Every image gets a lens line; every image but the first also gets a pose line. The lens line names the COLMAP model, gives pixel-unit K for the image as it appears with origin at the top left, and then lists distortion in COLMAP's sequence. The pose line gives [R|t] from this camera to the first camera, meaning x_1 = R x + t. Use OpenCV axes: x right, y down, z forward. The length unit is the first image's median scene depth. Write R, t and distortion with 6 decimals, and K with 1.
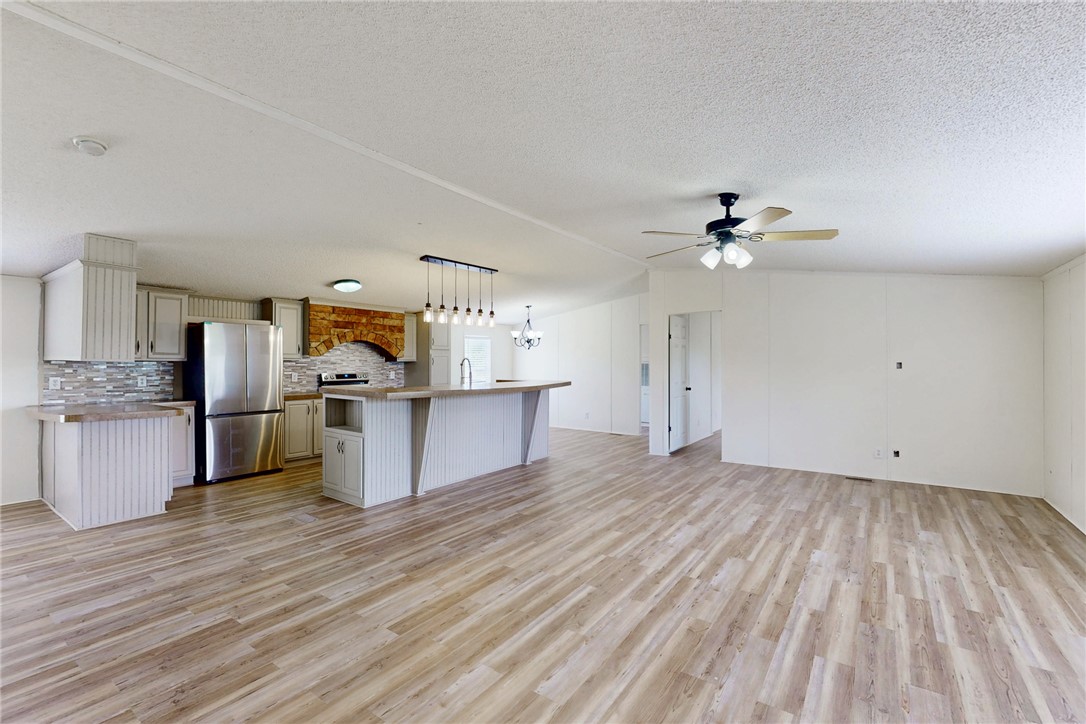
lens RADIAL K [[472.4, 0, 544.1], [0, 472.4, 365.6], [0, 0, 1]] dist [0.000760, -0.000661]
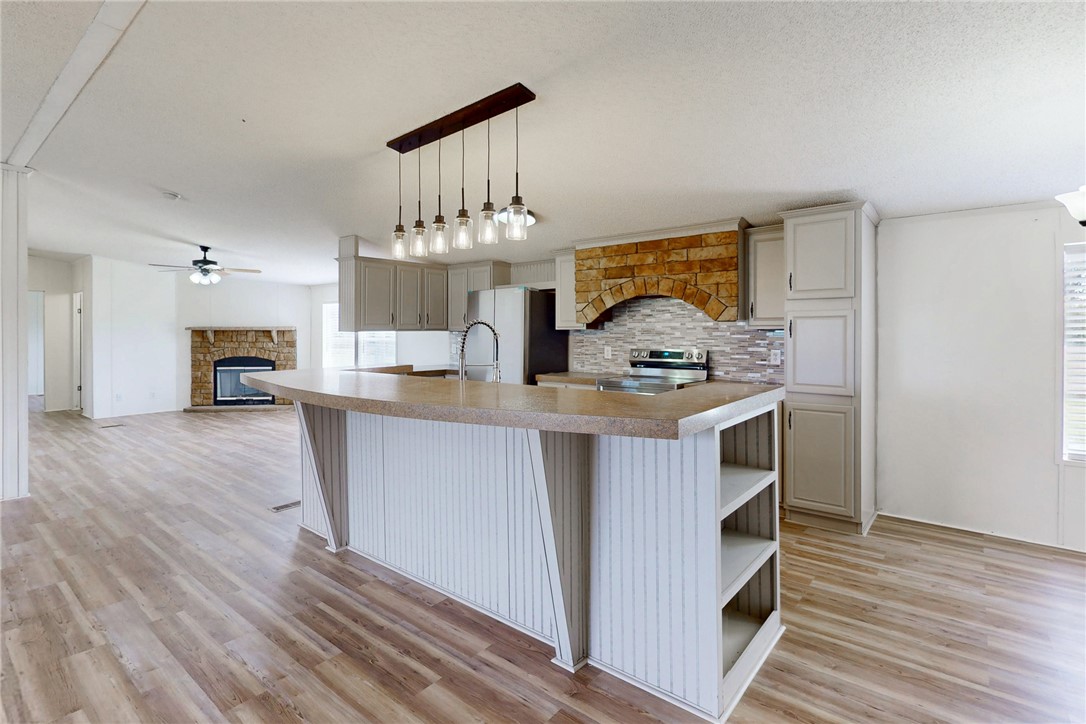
lens RADIAL K [[535.8, 0, 564.4], [0, 535.8, 332.1], [0, 0, 1]] dist [0.003407, -0.002621]
pose [[-0.065992, -0.002545, -0.997817, 0.520984], [-0.007043, 0.999973, -0.002085, -0.007940], [0.997795, 0.006891, -0.066008, 1.725066]]
